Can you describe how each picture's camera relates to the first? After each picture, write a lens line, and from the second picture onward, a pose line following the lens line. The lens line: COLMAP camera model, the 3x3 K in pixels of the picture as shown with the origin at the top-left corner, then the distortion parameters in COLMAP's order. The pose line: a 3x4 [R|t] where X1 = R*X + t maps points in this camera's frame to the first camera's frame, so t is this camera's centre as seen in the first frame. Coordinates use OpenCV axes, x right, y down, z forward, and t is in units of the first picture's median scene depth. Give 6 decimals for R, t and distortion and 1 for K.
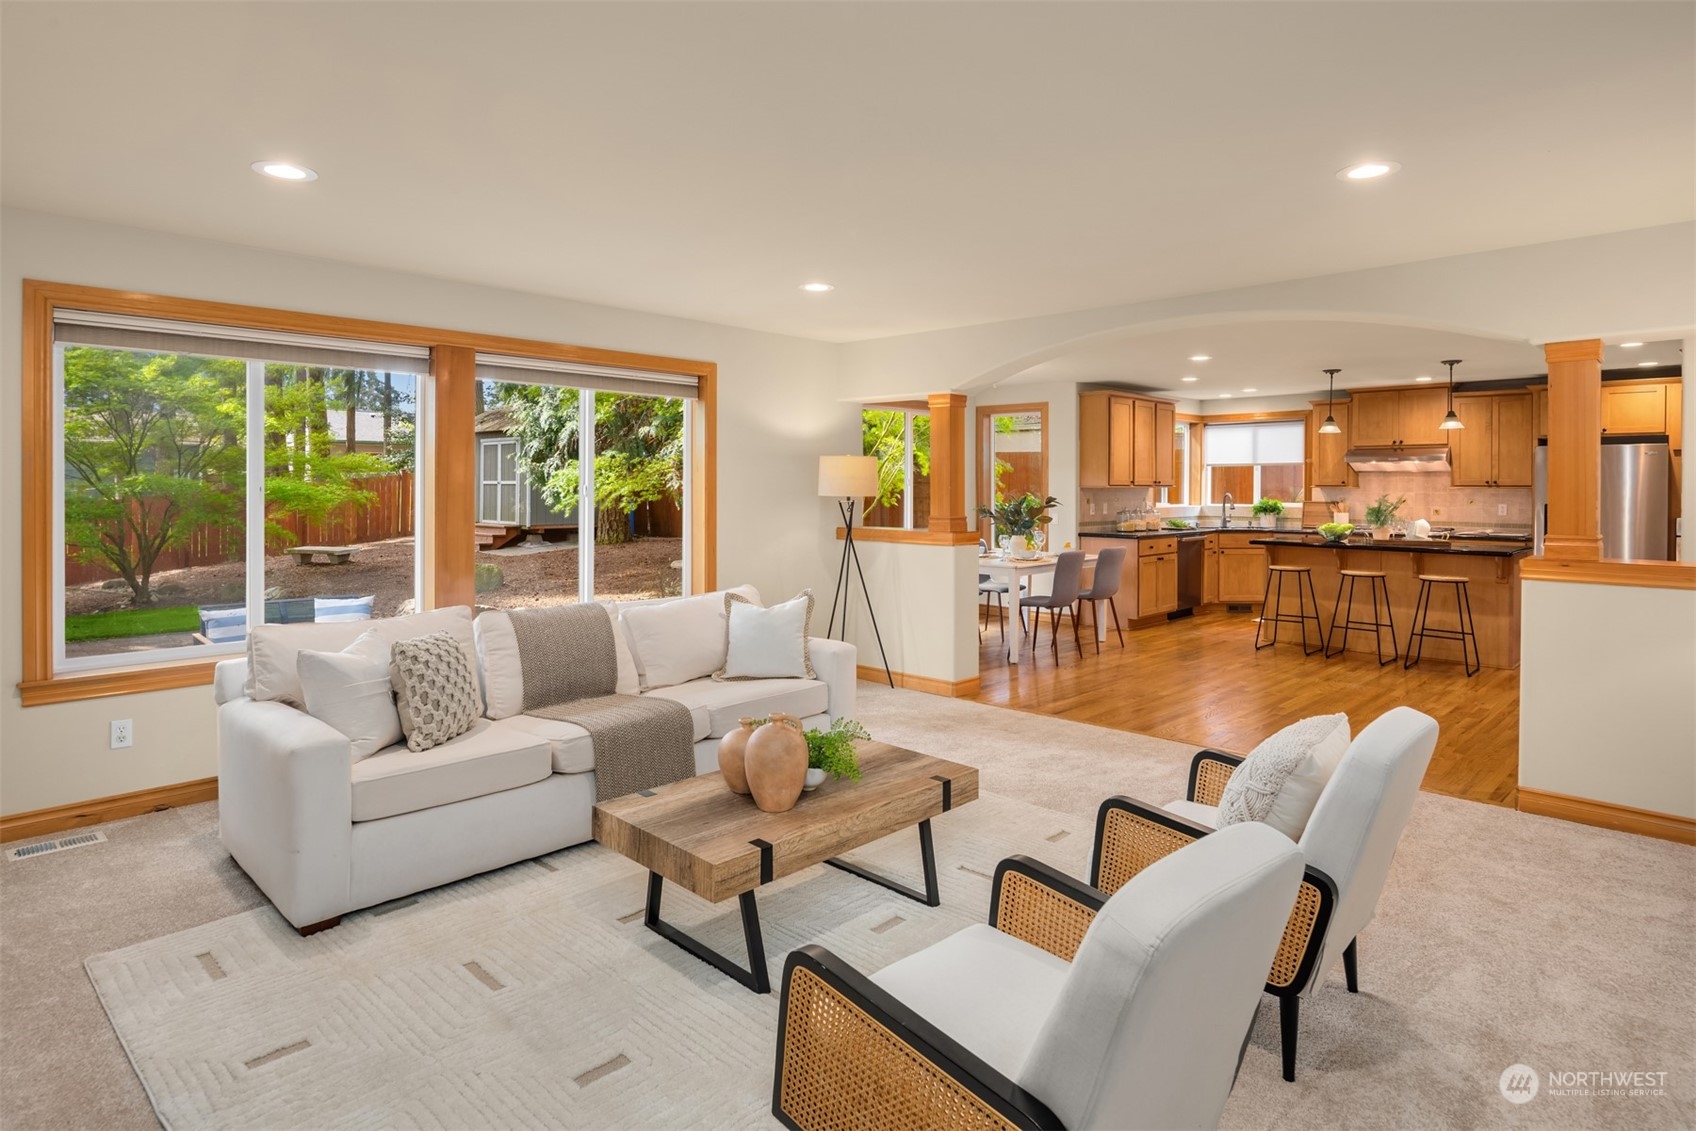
lens RADIAL K [[920.4, 0, 838.5], [0, 920.4, 493.5], [0, 0, 1]] dist [0.004408, -0.003417]
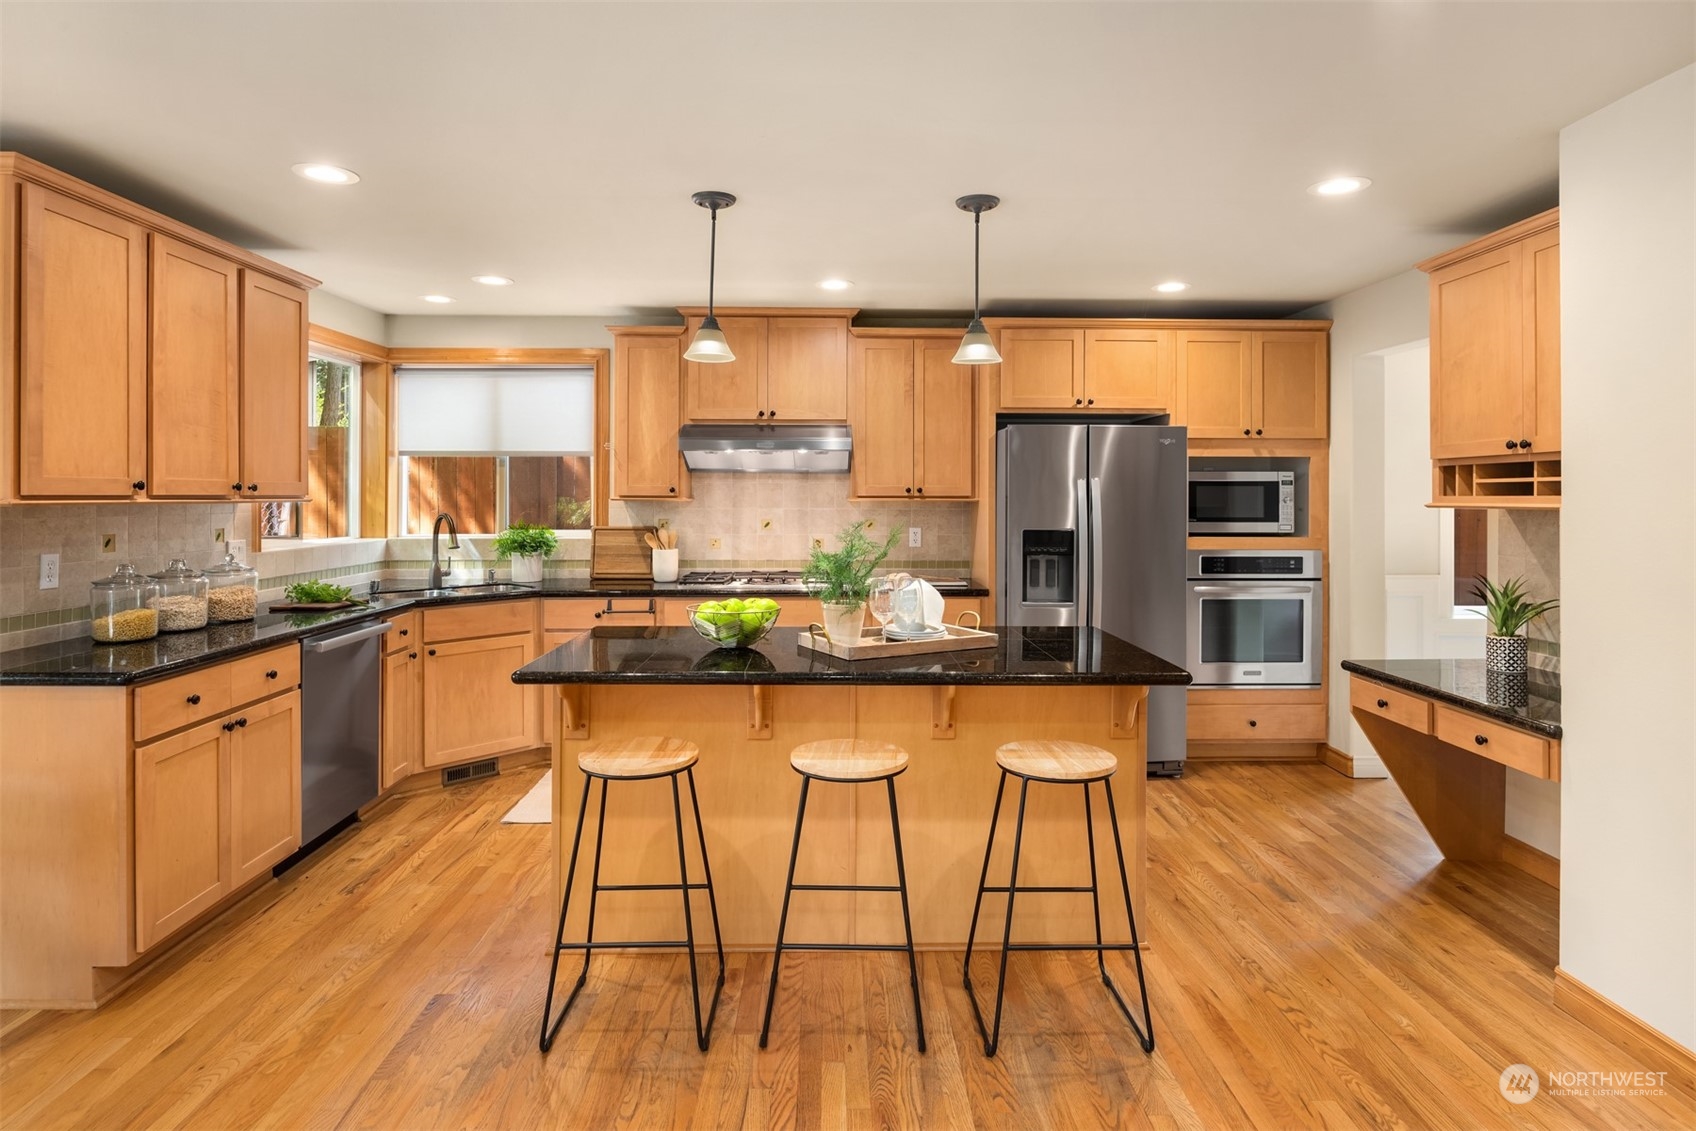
lens RADIAL K [[920.4, 0, 843.2], [0, 920.4, 500.7], [0, 0, 1]] dist [0.004408, -0.003417]
pose [[0.689908, -0.004309, 0.723884, 0.242011], [0.005219, 0.999986, 0.000978, -0.006048], [-0.723878, 0.003103, 0.689921, 0.573354]]
